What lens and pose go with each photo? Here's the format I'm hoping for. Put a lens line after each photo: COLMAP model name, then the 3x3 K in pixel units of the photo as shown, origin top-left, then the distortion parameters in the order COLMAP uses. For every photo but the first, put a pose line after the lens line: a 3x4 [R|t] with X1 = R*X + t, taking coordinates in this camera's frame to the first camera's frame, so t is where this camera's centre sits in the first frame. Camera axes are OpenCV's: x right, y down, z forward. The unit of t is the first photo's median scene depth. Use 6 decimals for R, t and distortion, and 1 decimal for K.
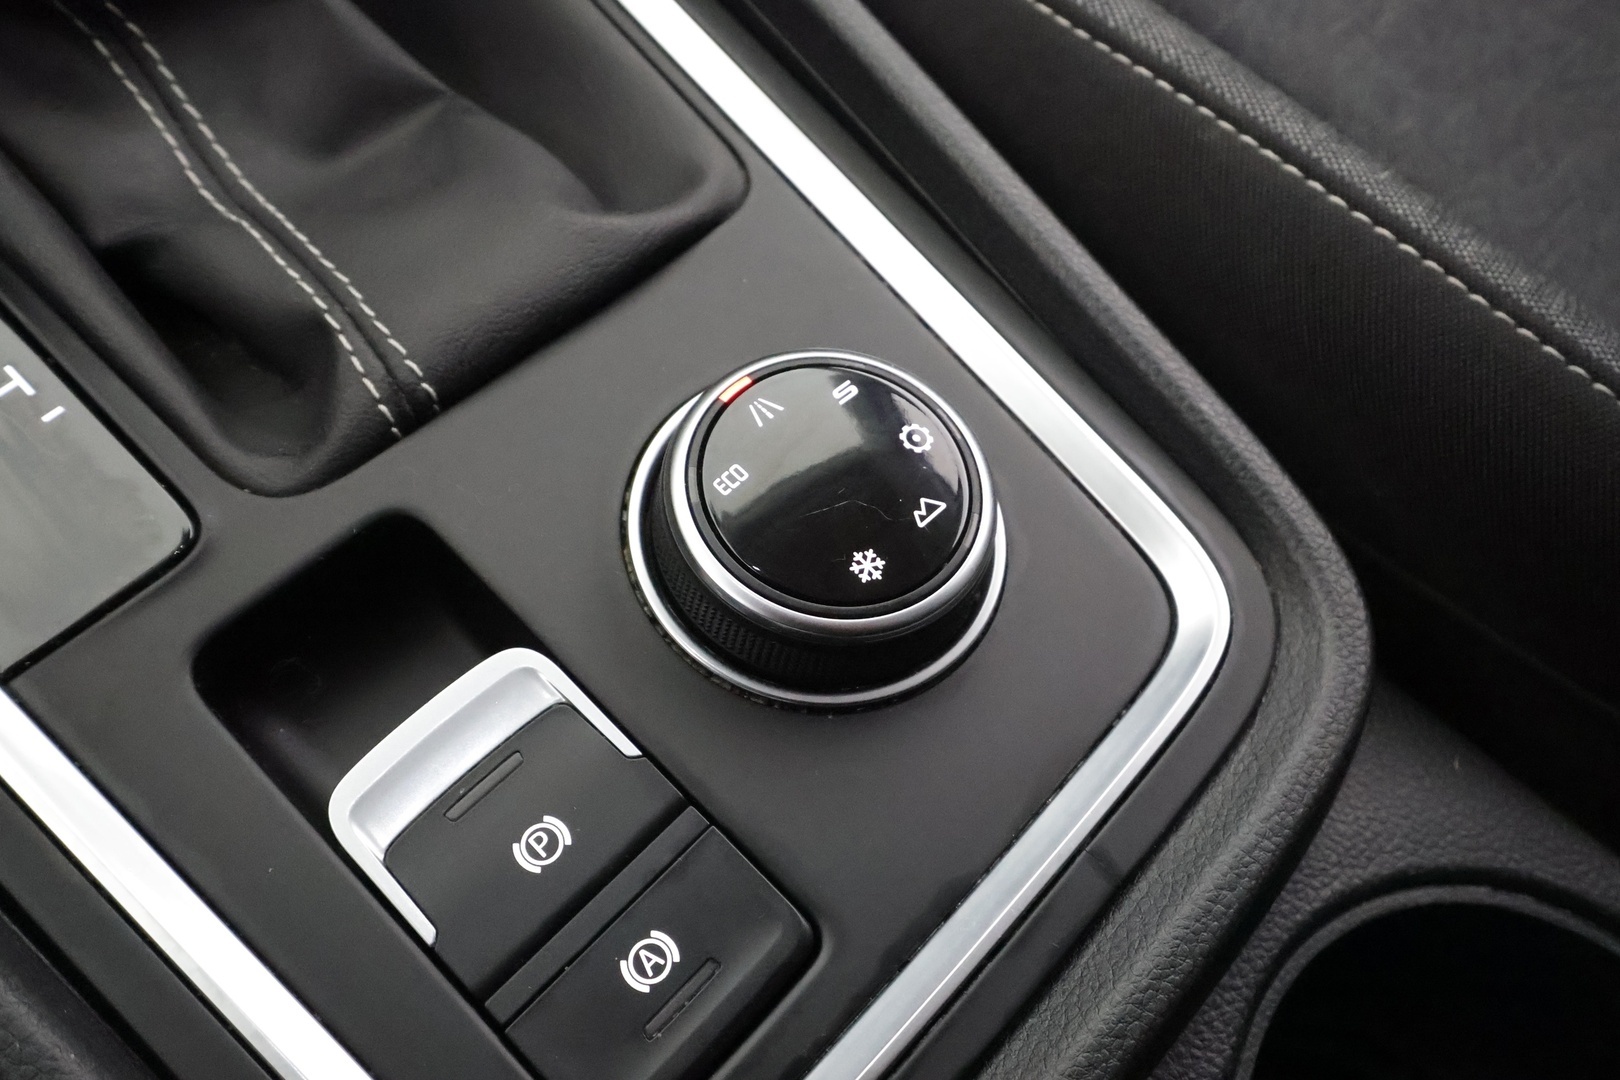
lens RADIAL K [[1305.0, 0, 796.5], [0, 1305.0, 543.9], [0, 0, 1]] dist [0.006359, 0.009299]
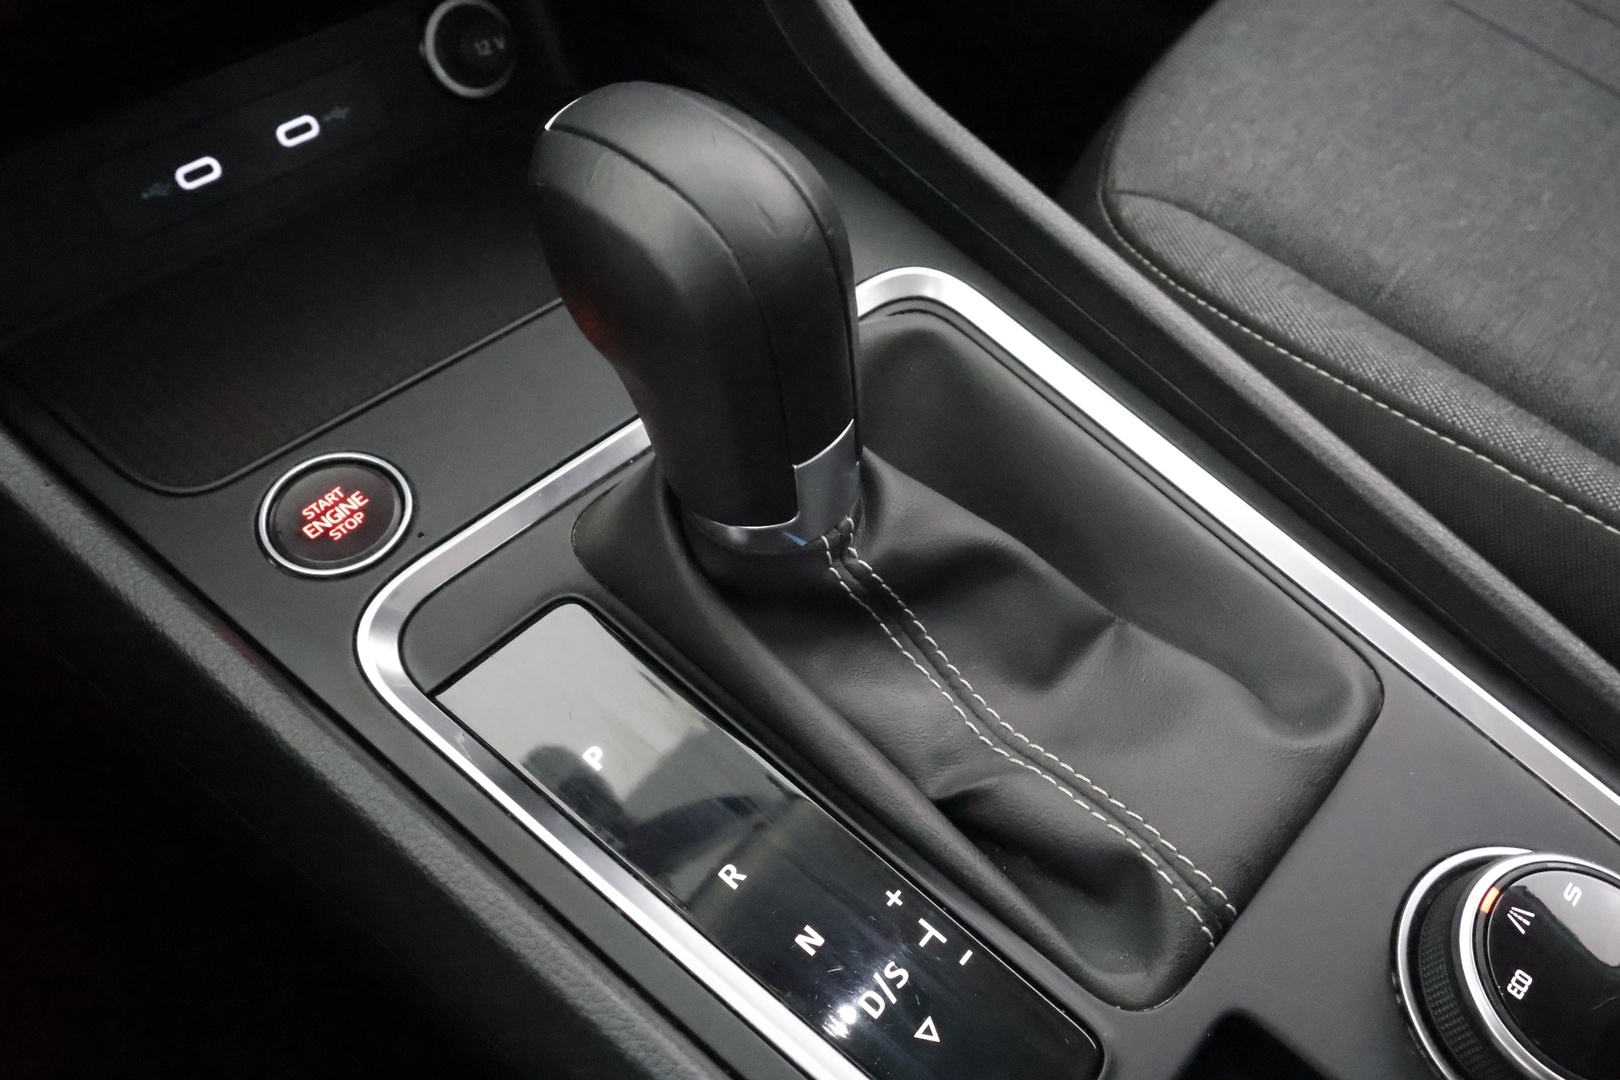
lens RADIAL K [[1305.0, 0, 823.0], [0, 1305.0, 547.7], [0, 0, 1]] dist [0.006359, 0.009299]
pose [[0.995688, -0.085175, -0.036758, -0.614829], [0.080967, 0.991295, -0.103816, -0.375668], [0.045281, 0.100392, 0.993917, -0.349030]]
